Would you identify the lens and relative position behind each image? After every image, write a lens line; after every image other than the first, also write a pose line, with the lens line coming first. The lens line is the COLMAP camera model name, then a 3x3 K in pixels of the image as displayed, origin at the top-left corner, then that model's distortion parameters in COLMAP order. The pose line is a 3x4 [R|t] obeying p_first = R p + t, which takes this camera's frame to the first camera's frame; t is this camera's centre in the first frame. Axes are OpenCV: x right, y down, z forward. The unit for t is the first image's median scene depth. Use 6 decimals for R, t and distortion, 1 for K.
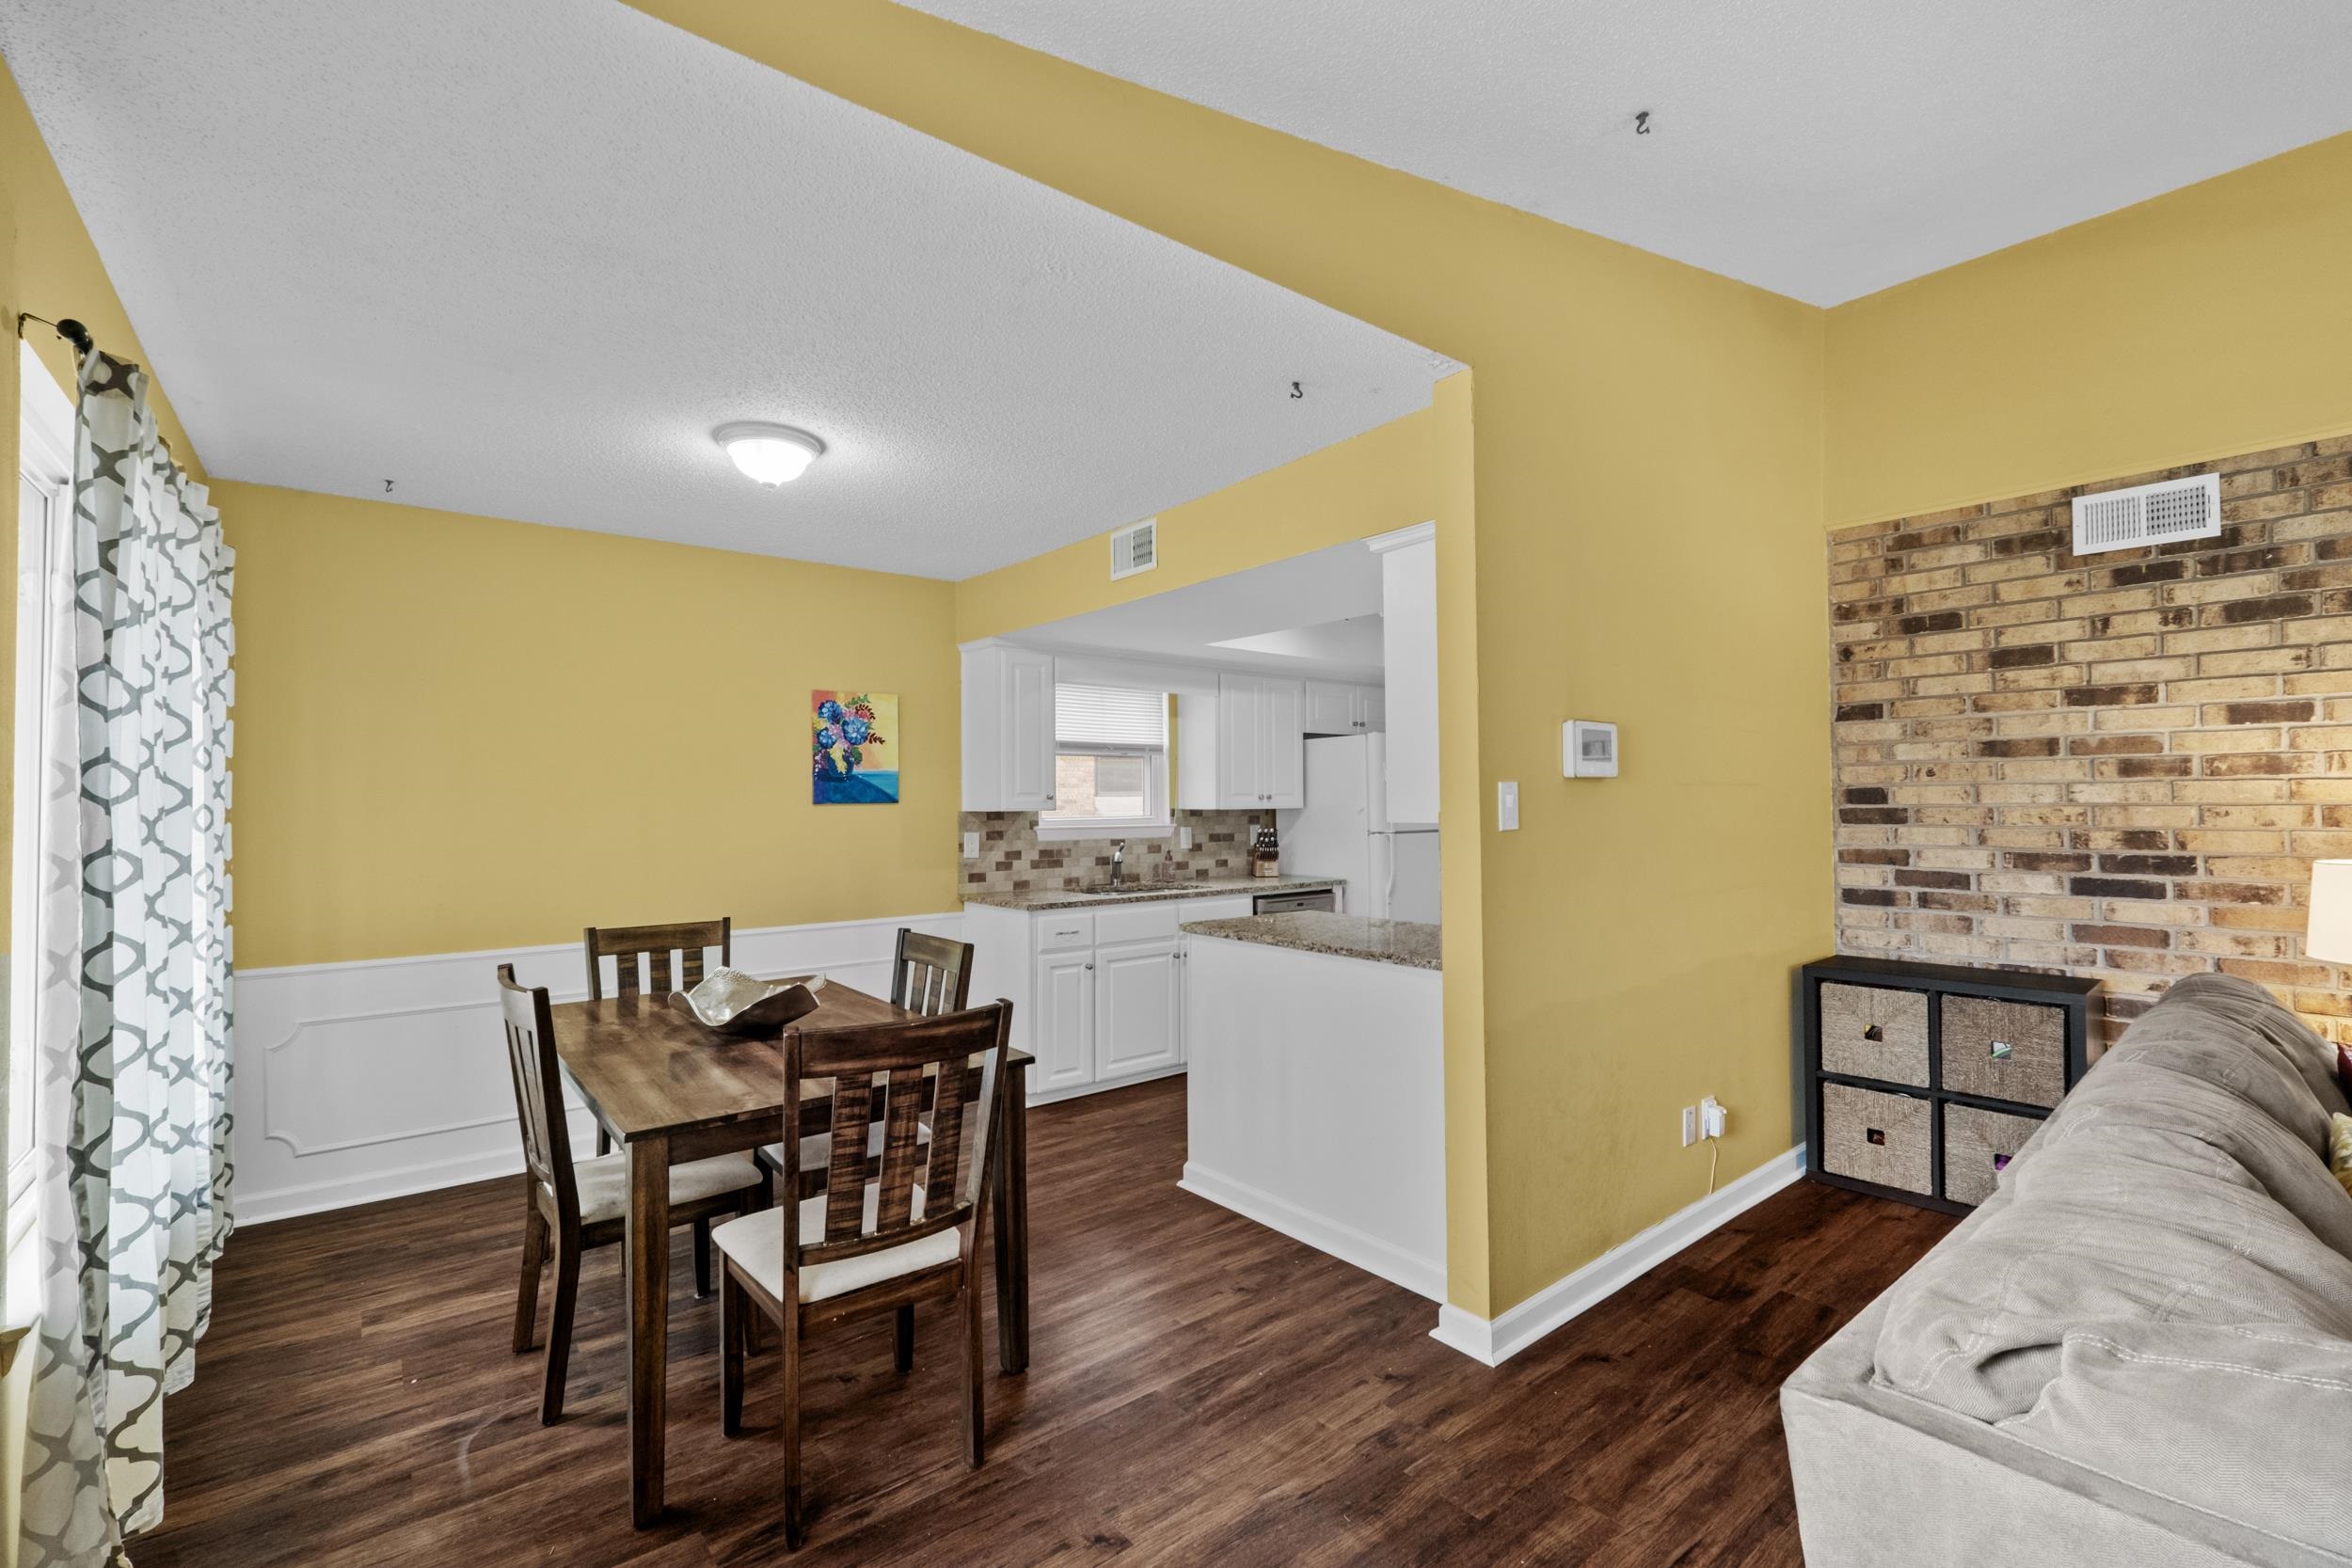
lens RADIAL K [[1012.7, 0, 1163.3], [0, 1012.7, 787.8], [0, 0, 1]] dist [-0.009293, 0.000800]
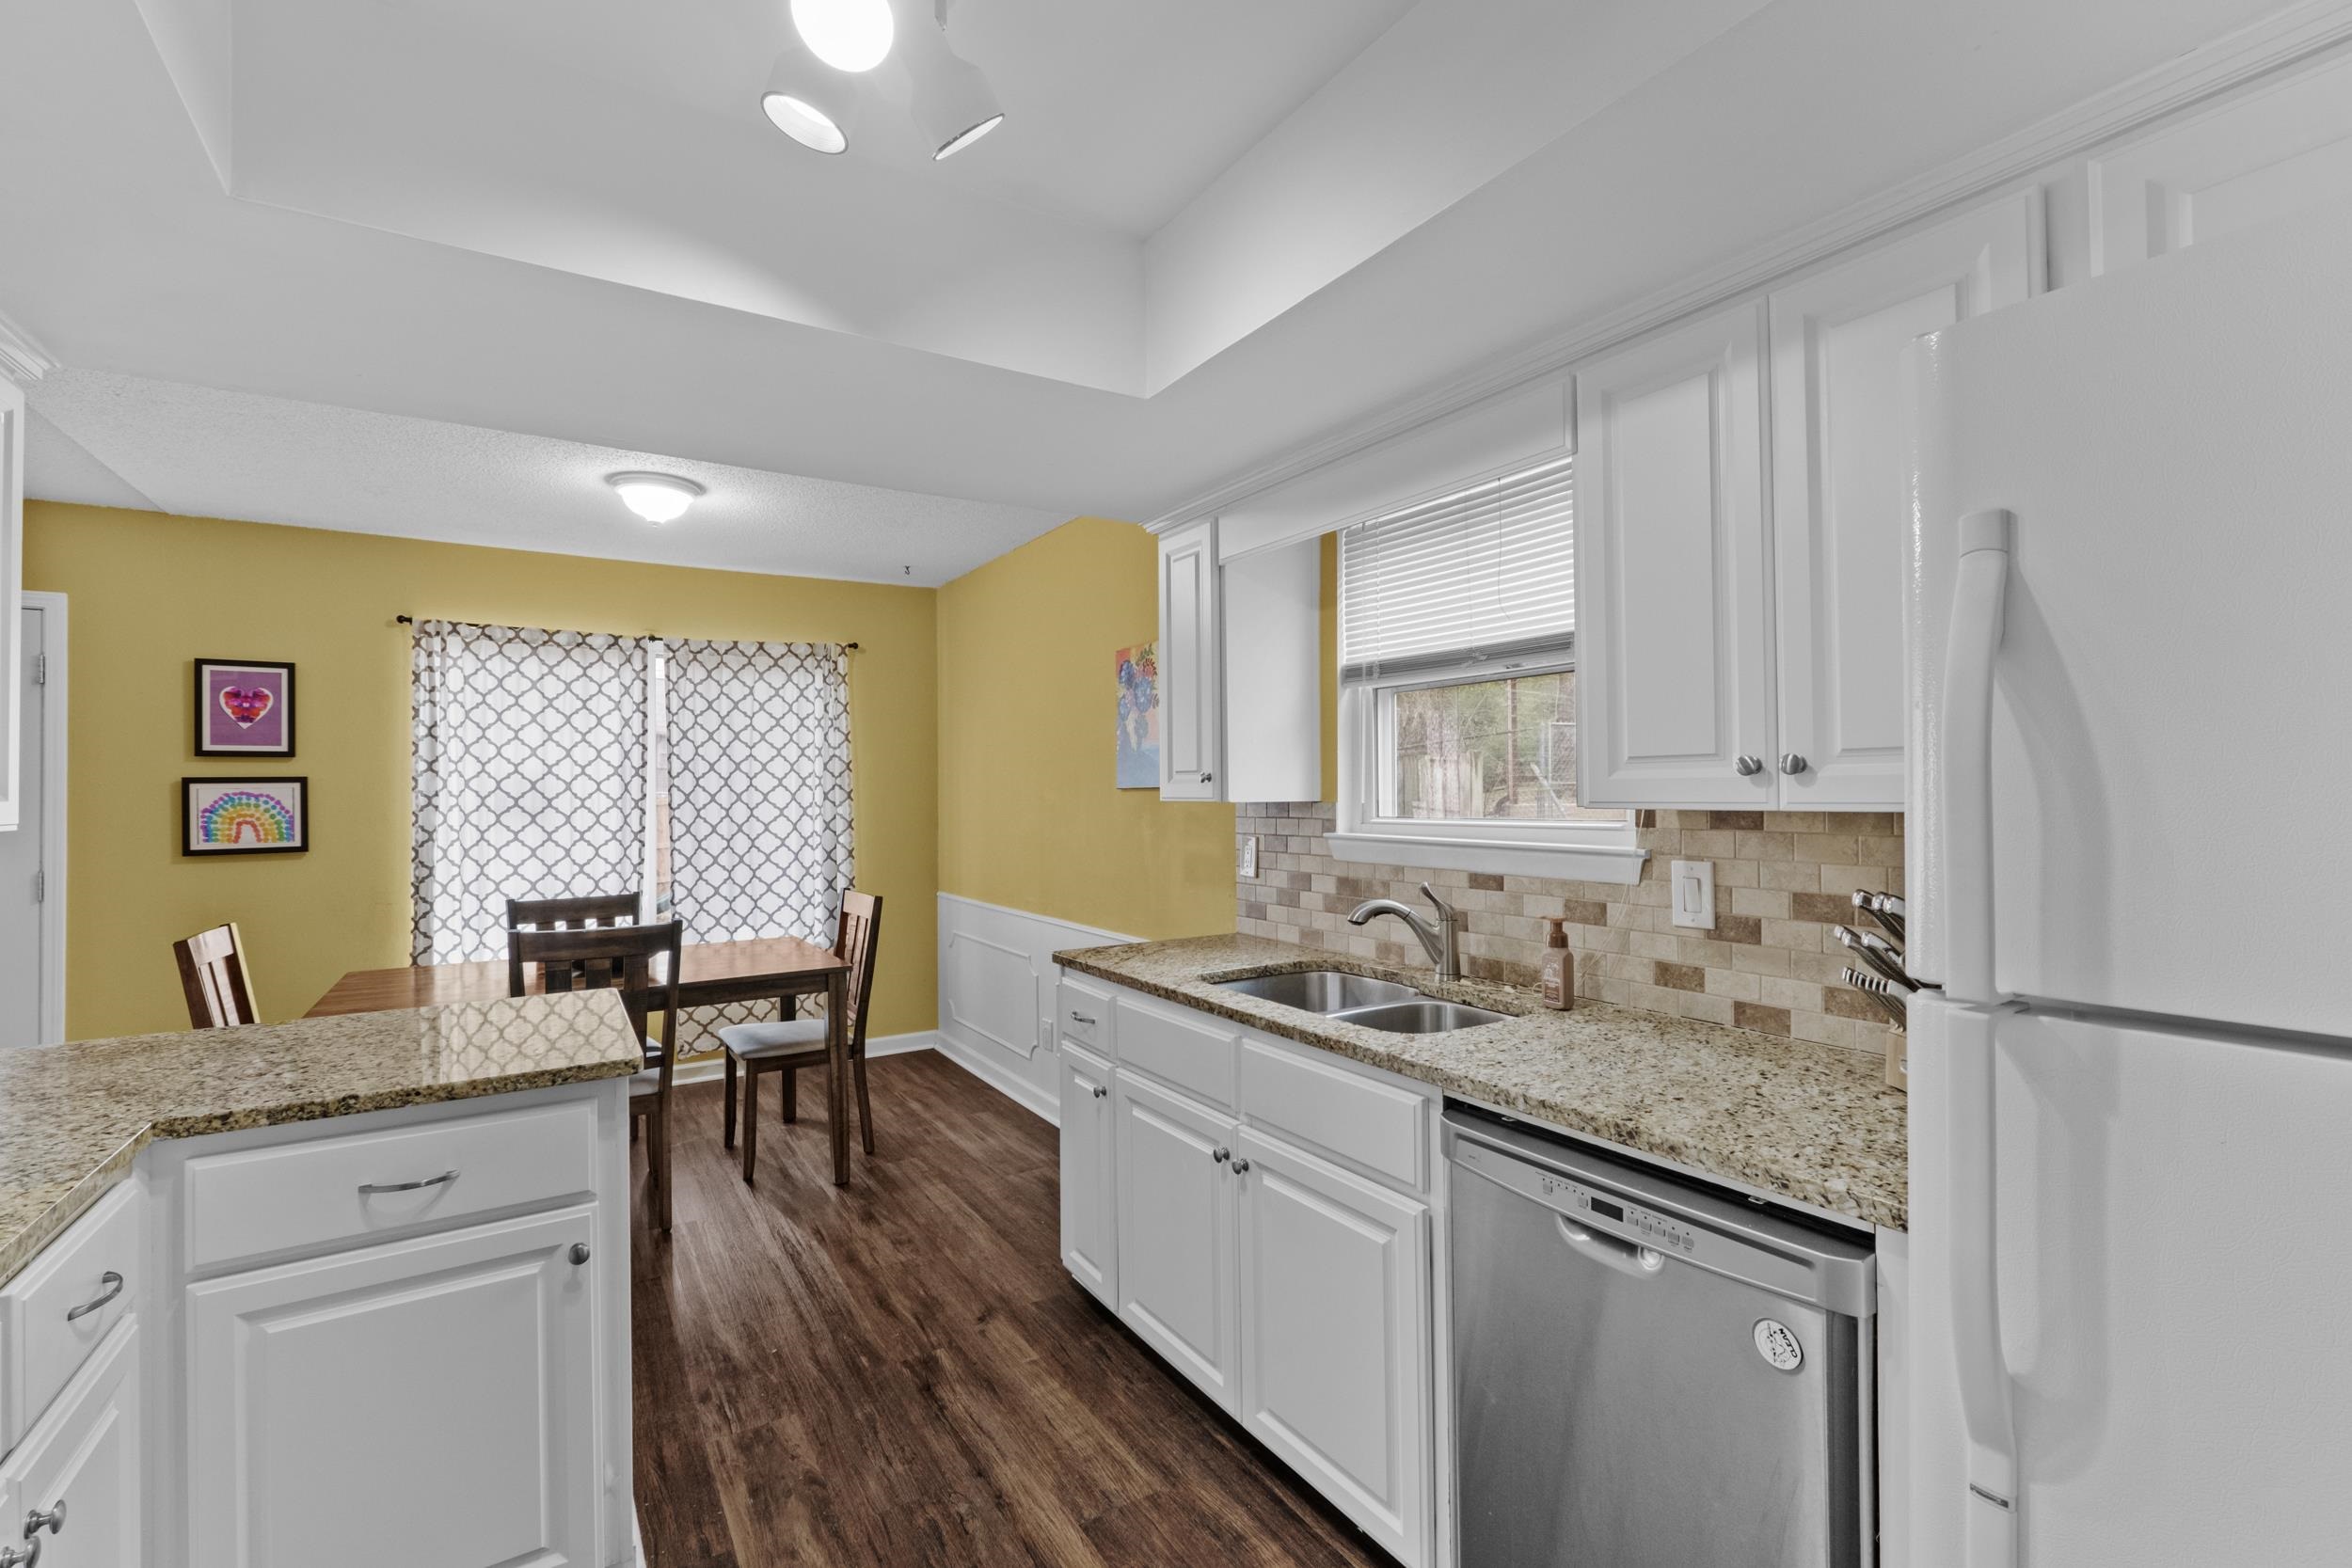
lens RADIAL K [[1012.7, 0, 1166.4], [0, 1012.7, 782.8], [0, 0, 1]] dist [-0.009293, 0.000800]
pose [[-0.110878, -0.001121, -0.993833, 0.430449], [0.020930, 0.999775, -0.003463, 0.013362], [0.993614, -0.021184, -0.110830, 1.029718]]
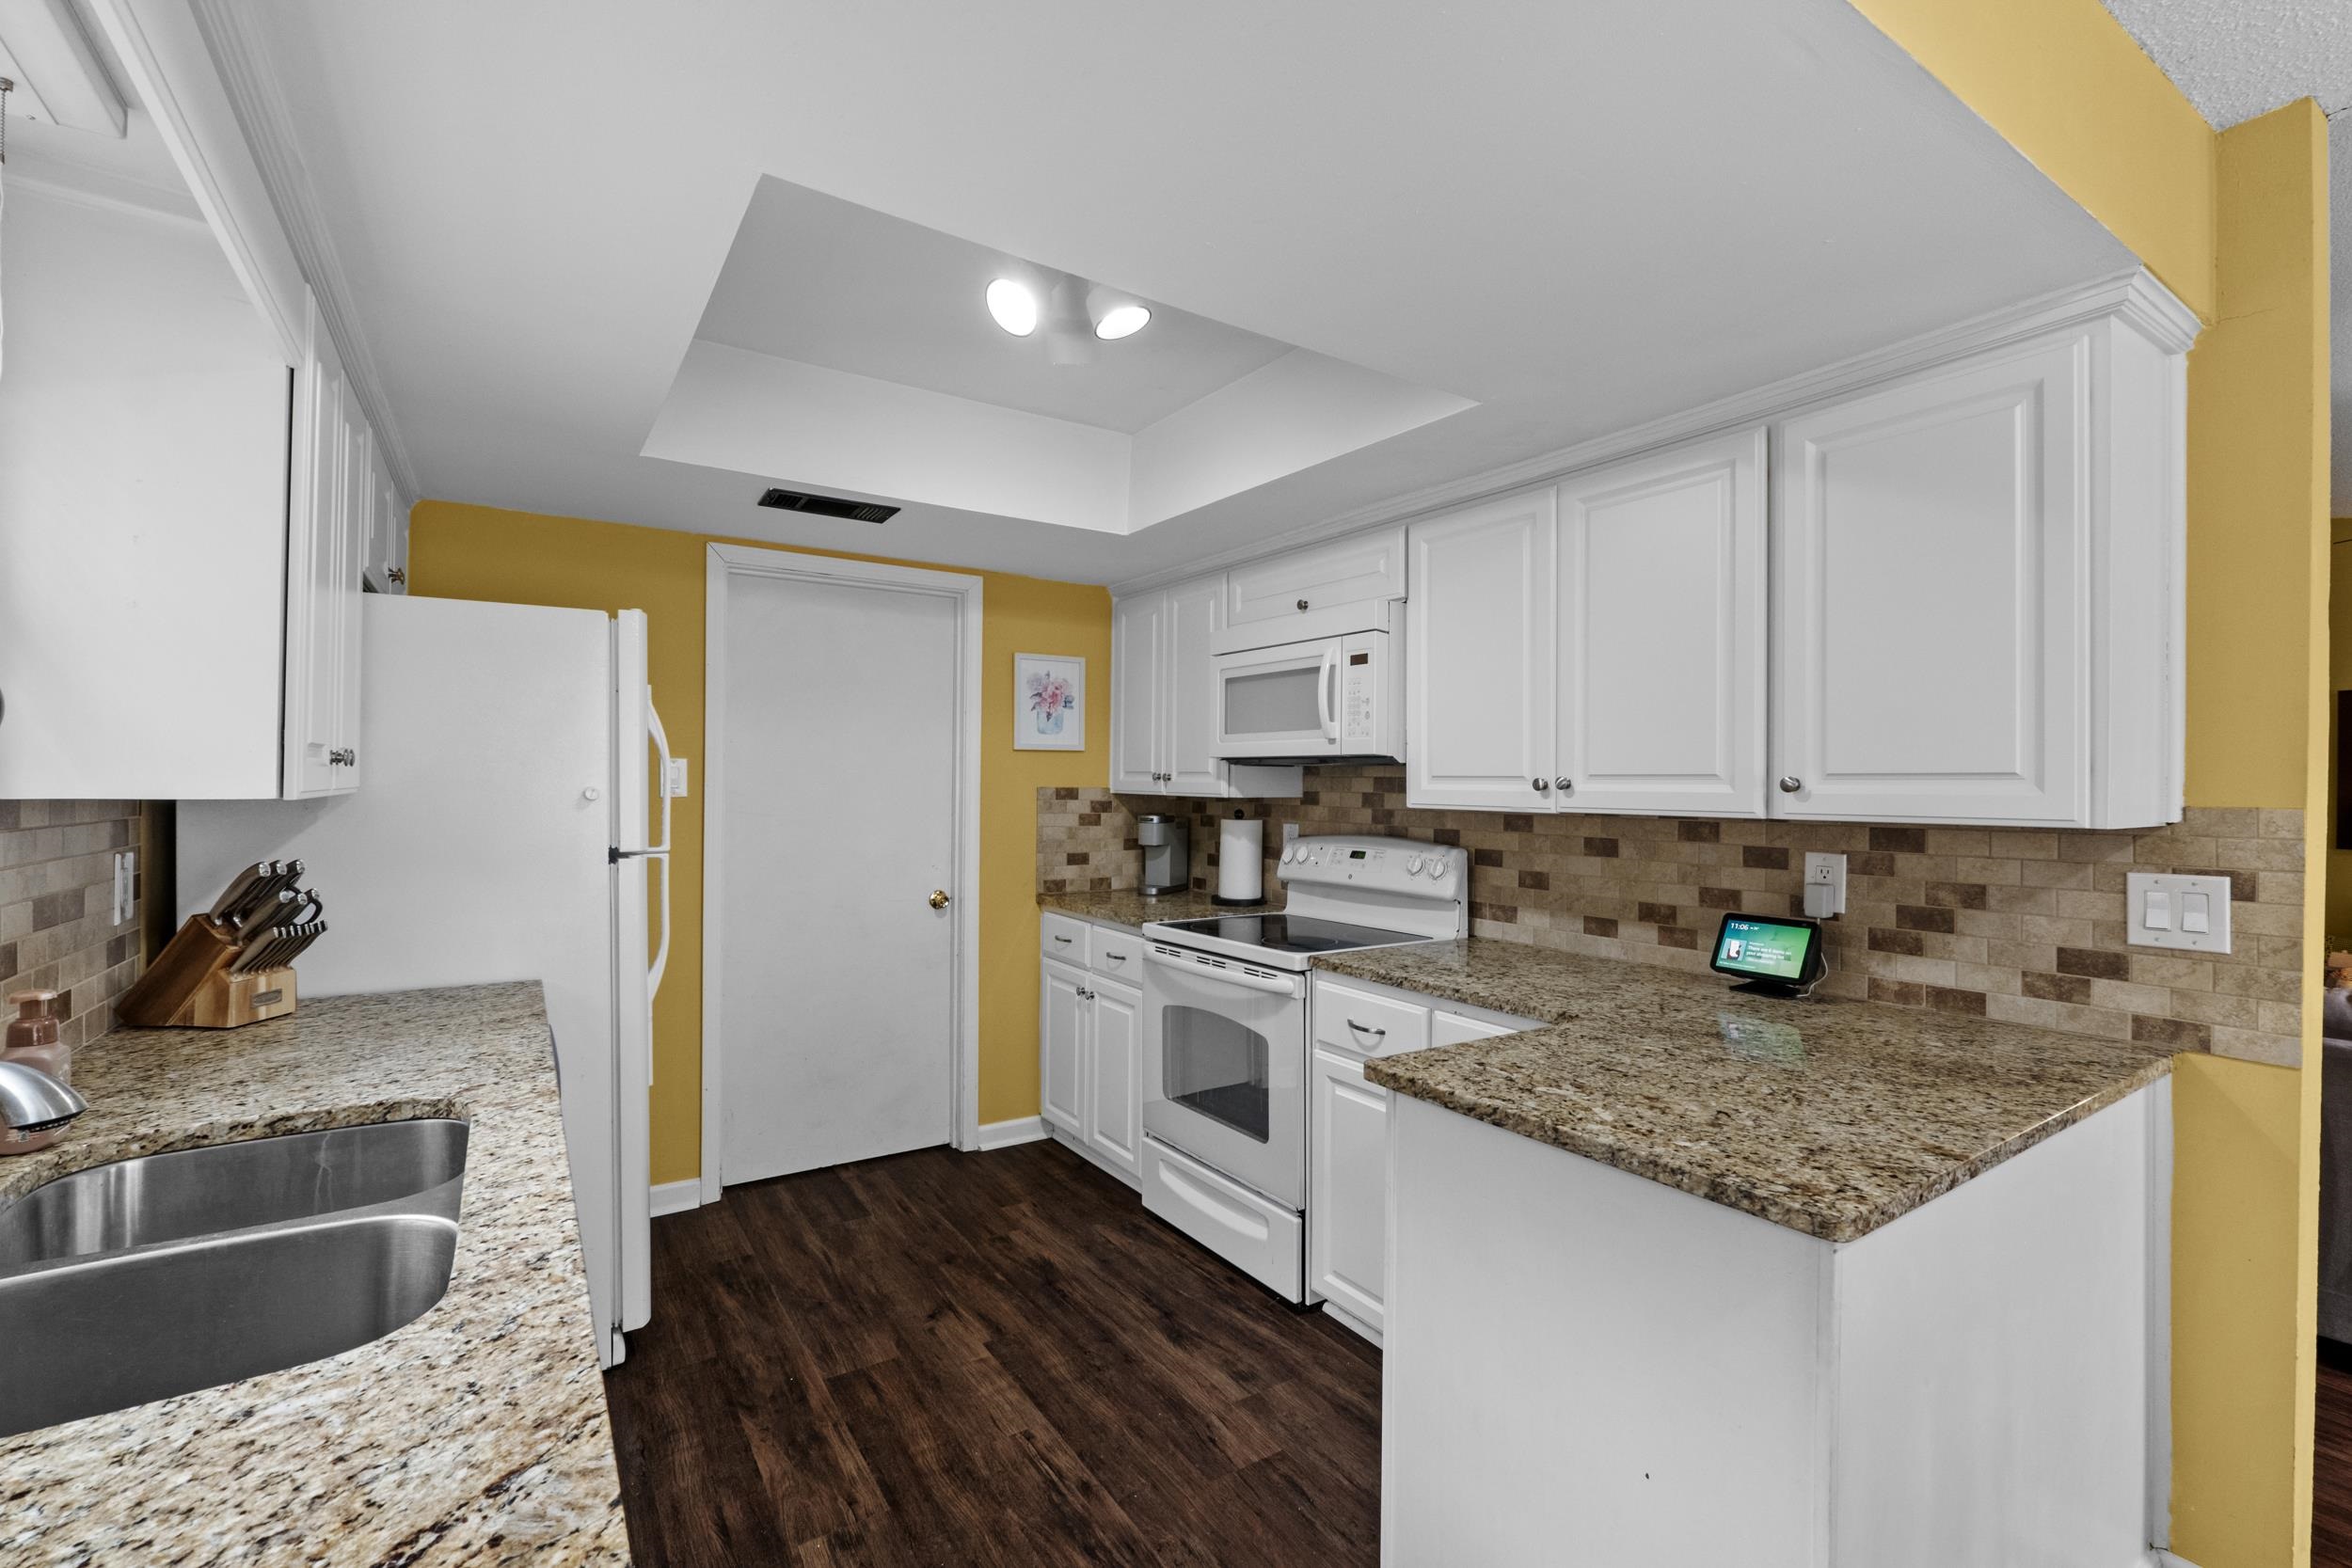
lens RADIAL K [[1012.7, 0, 1166.9], [0, 1012.7, 777.5], [0, 0, 1]] dist [-0.009293, 0.000800]
pose [[0.096628, 0.014155, 0.995220, -0.203879], [-0.023823, 0.999645, -0.011904, 0.014898], [-0.995035, -0.022559, 0.096931, 0.849778]]
